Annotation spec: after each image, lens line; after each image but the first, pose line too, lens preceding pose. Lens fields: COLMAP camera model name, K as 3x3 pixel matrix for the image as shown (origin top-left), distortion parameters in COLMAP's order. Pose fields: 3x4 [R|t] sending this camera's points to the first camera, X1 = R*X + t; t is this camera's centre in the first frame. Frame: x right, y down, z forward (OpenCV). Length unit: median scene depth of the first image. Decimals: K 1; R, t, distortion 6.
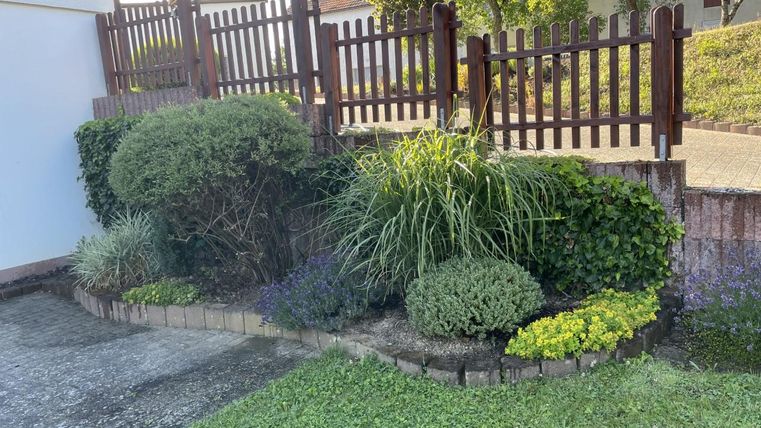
lens RADIAL K [[589.0, 0, 382.2], [0, 589.0, 215.9], [0, 0, 1]] dist [0.006652, -0.004939]
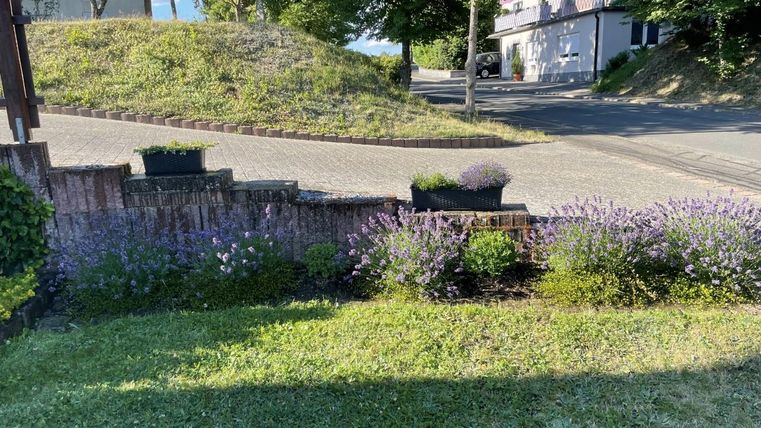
lens RADIAL K [[589.0, 0, 381.2], [0, 589.0, 208.9], [0, 0, 1]] dist [0.006652, -0.004939]
pose [[0.593279, -0.126874, 0.794936, 0.017528], [0.122127, 0.990257, 0.066902, 0.026590], [-0.795679, 0.057392, 0.602993, -0.105993]]
